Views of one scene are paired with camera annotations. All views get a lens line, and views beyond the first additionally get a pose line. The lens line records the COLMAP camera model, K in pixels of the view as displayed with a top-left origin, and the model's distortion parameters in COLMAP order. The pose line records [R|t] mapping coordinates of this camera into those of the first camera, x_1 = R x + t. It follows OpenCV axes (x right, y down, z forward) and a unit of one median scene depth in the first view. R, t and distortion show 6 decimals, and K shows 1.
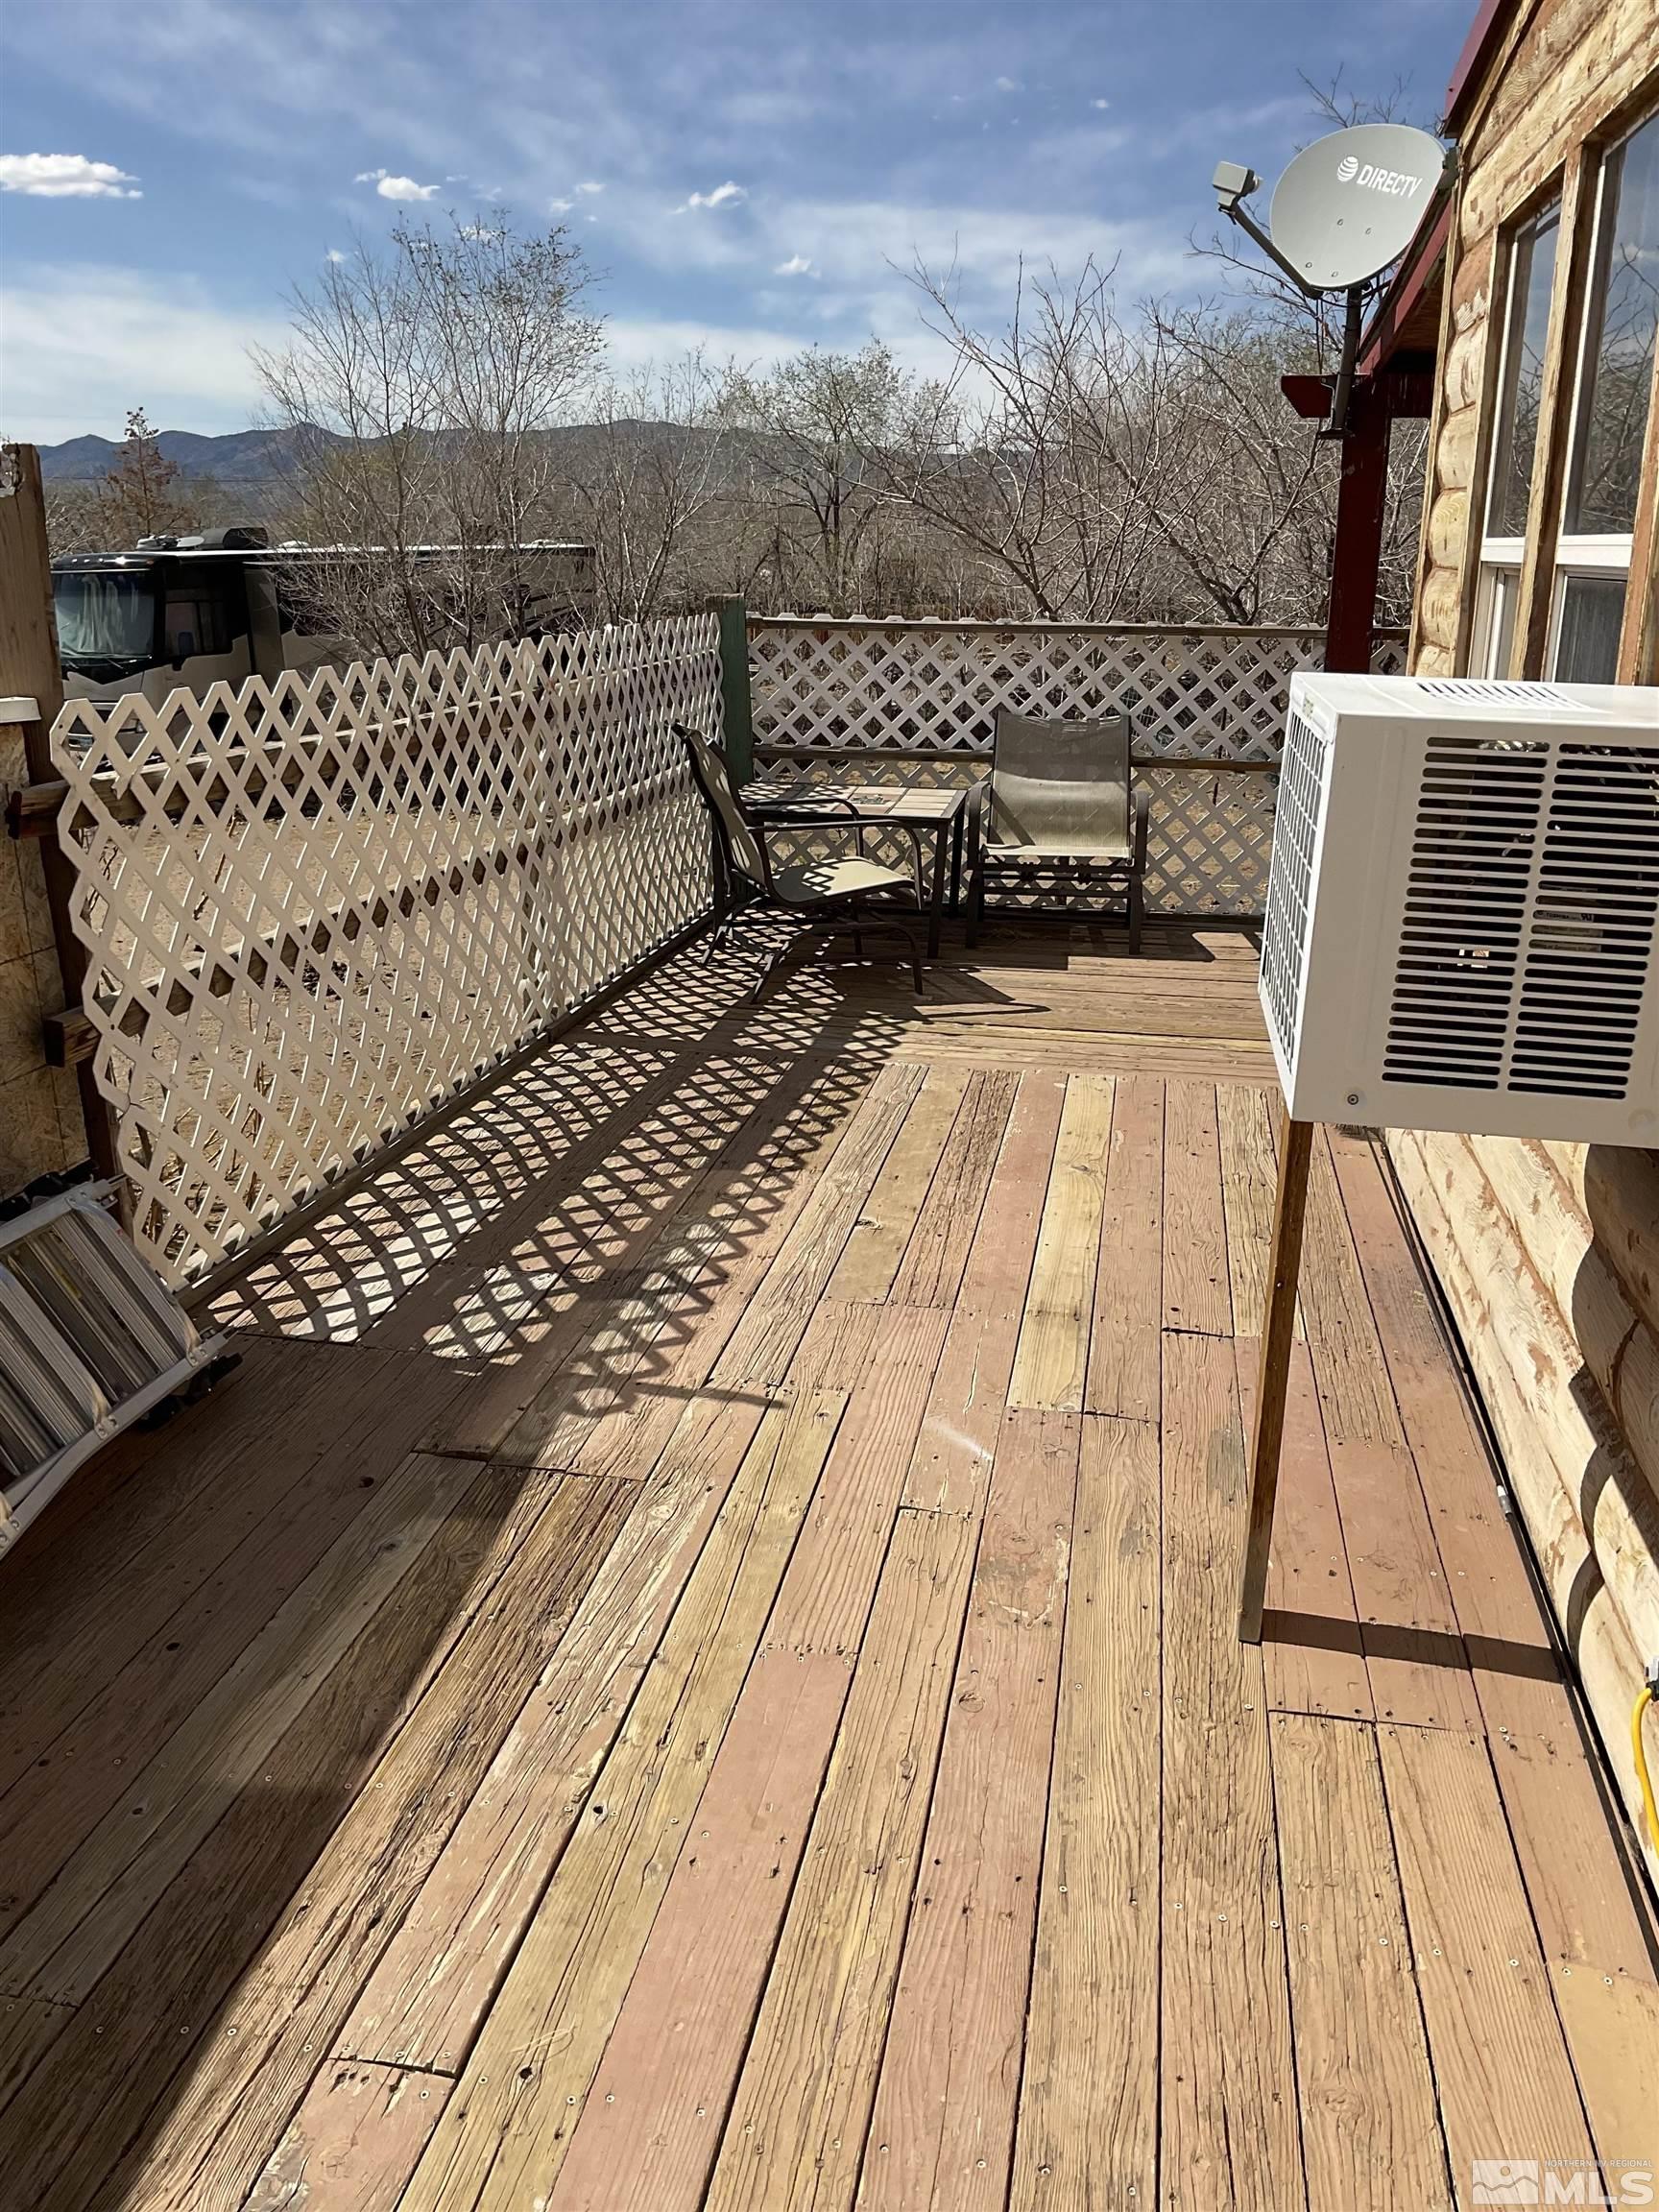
lens RADIAL K [[1882.4, 0, 830.9], [0, 1882.4, 1105.2], [0, 0, 1]] dist [0.002098, -0.014513]
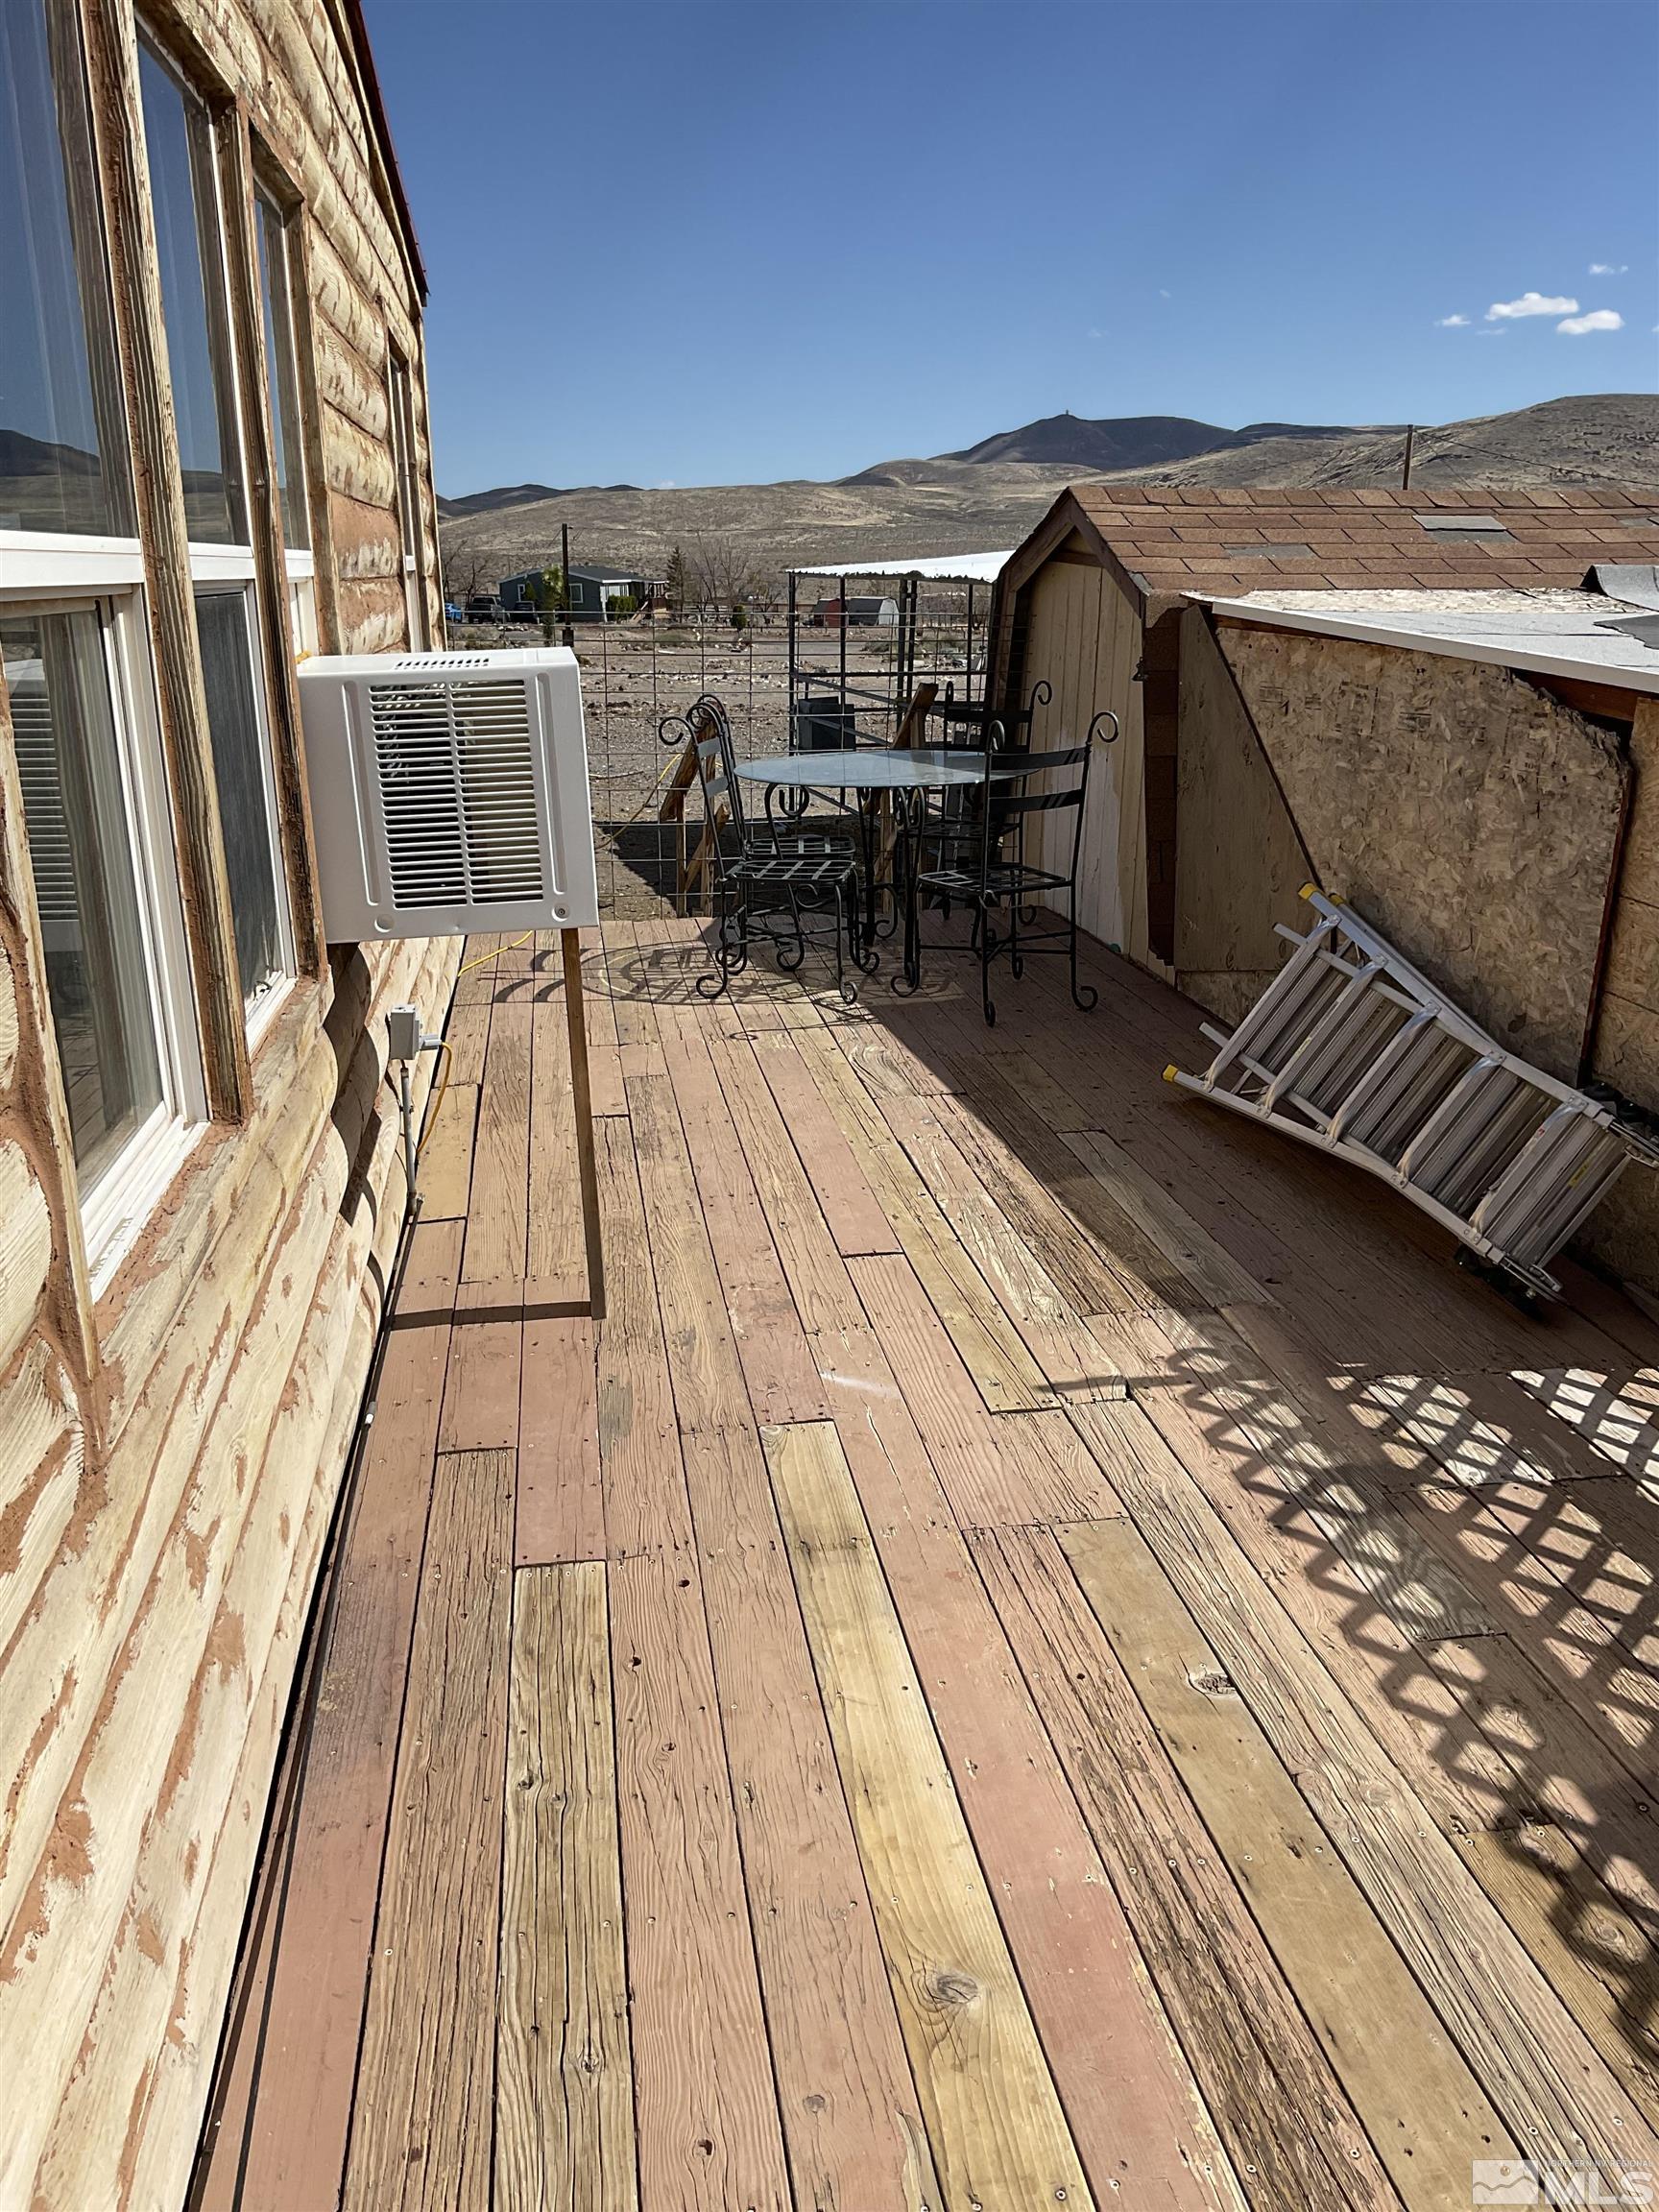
lens RADIAL K [[1882.4, 0, 830.3], [0, 1882.4, 1103.8], [0, 0, 1]] dist [0.002098, -0.014513]
pose [[-0.951576, 0.094668, -0.292475, 0.340894], [-0.073688, 0.853425, 0.515981, -0.457602], [0.298452, 0.512547, -0.805122, 1.582003]]
